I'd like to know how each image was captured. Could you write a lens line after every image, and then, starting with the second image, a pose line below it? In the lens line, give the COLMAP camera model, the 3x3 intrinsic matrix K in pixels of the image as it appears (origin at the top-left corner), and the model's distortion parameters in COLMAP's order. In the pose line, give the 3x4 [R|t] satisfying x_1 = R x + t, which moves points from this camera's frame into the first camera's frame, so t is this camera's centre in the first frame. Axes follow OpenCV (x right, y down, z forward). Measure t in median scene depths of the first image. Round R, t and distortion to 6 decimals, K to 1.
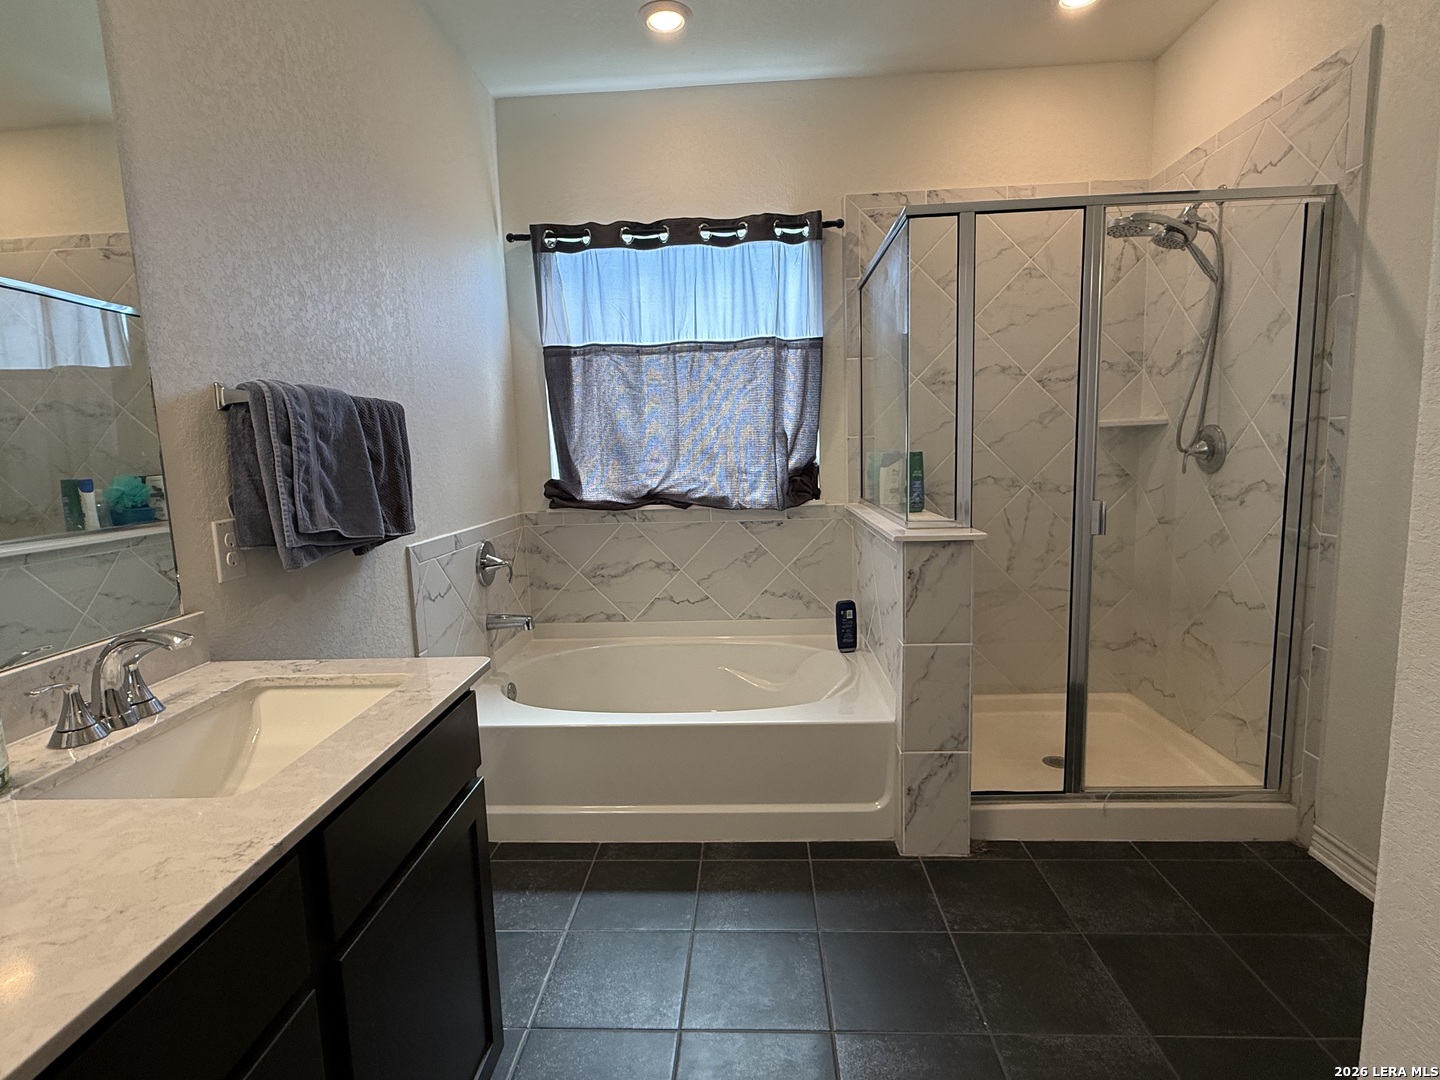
lens RADIAL K [[740.7, 0, 717.1], [0, 740.7, 543.0], [0, 0, 1]] dist [0.001442, 0.000377]
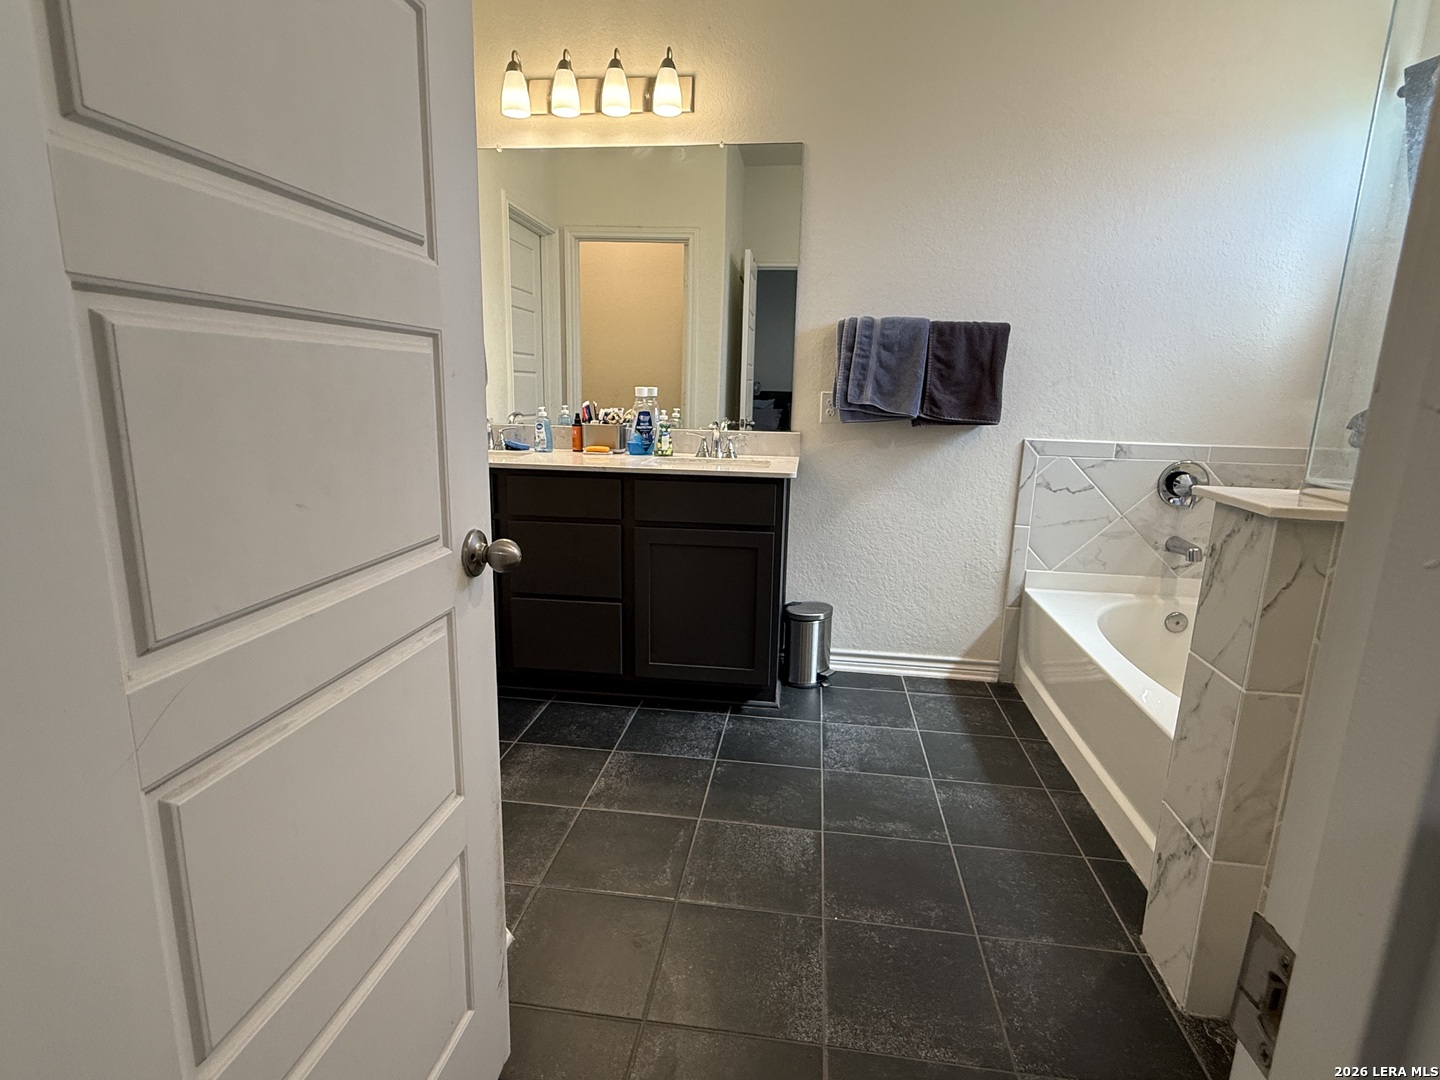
lens RADIAL K [[740.7, 0, 717.1], [0, 740.7, 543.0], [0, 0, 1]] dist [0.001442, 0.000377]
pose [[-0.080413, 0.232215, -0.969335, 1.292371], [-0.156361, 0.957505, 0.242352, -0.073154], [0.984421, 0.171054, -0.040686, 0.819606]]
